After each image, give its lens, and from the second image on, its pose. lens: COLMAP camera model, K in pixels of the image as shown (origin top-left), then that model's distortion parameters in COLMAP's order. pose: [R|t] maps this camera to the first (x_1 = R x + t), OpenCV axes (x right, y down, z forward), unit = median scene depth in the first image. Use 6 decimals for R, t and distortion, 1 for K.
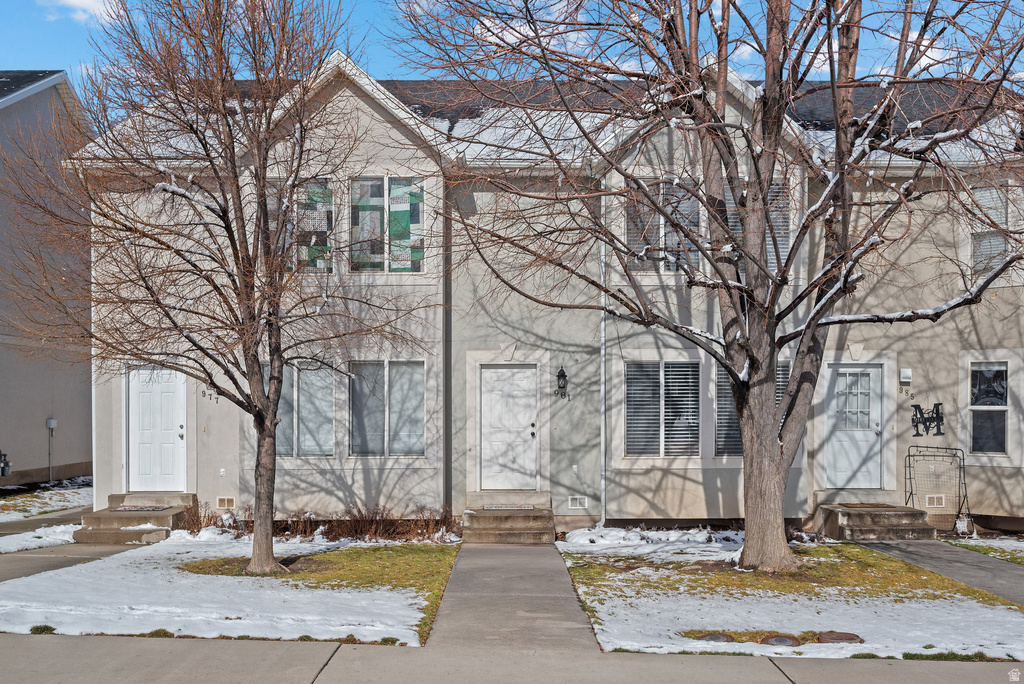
lens RADIAL K [[892.8, 0, 577.3], [0, 892.8, 412.8], [0, 0, 1]] dist [0.000524, -0.001012]
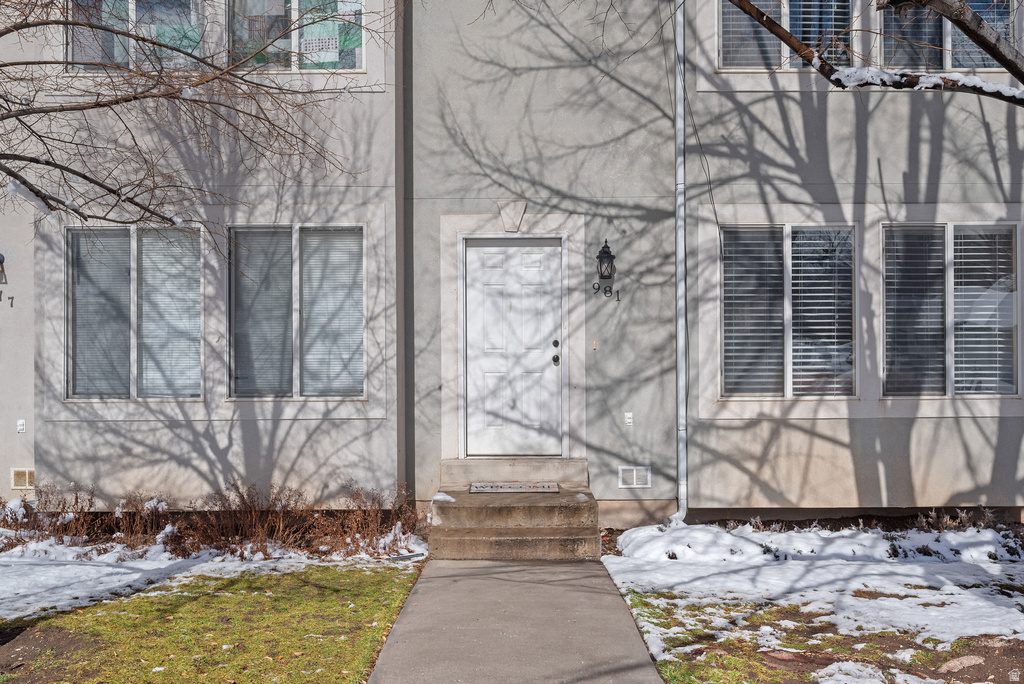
lens RADIAL K [[856.6, 0, 503.9], [0, 856.6, 348.3], [0, 0, 1]] dist [0.029315, -0.020659]
pose [[0.999994, -0.000561, 0.003310, -0.080501], [0.000604, 0.999915, -0.012988, 0.025129], [-0.003302, 0.012990, 0.999910, 0.460576]]
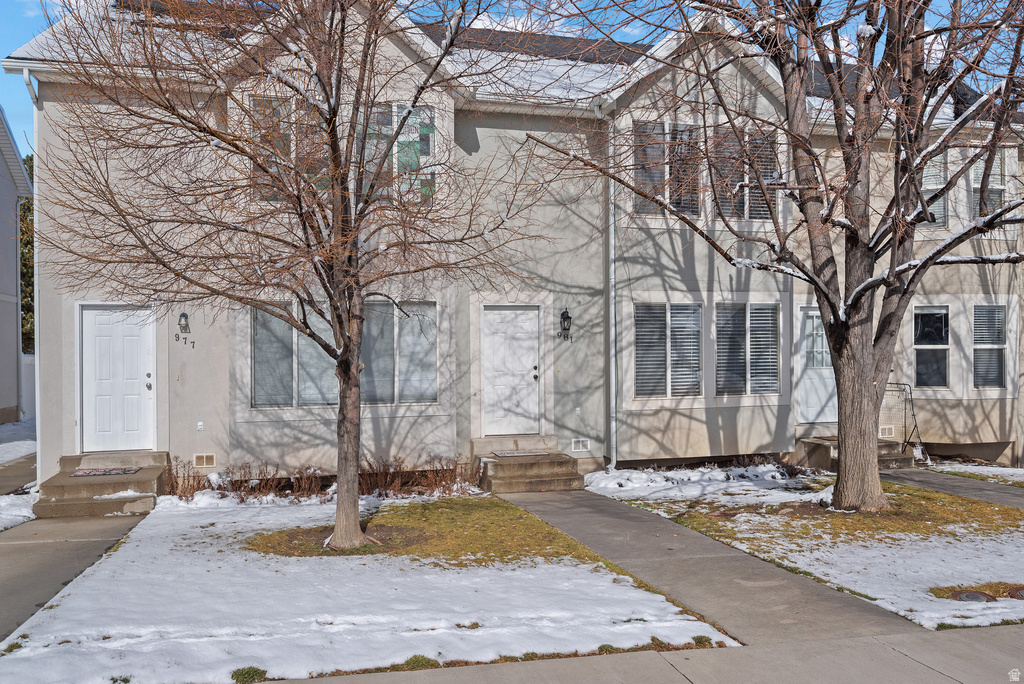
lens RADIAL K [[764.3, 0, 511.1], [0, 764.3, 342.3], [0, 0, 1]] dist [0.001690, -0.001597]
pose [[0.972154, -0.006226, 0.234261, -0.284766], [0.010039, 0.999836, -0.015085, -0.001936], [-0.234129, 0.017016, 0.972057, 0.196541]]
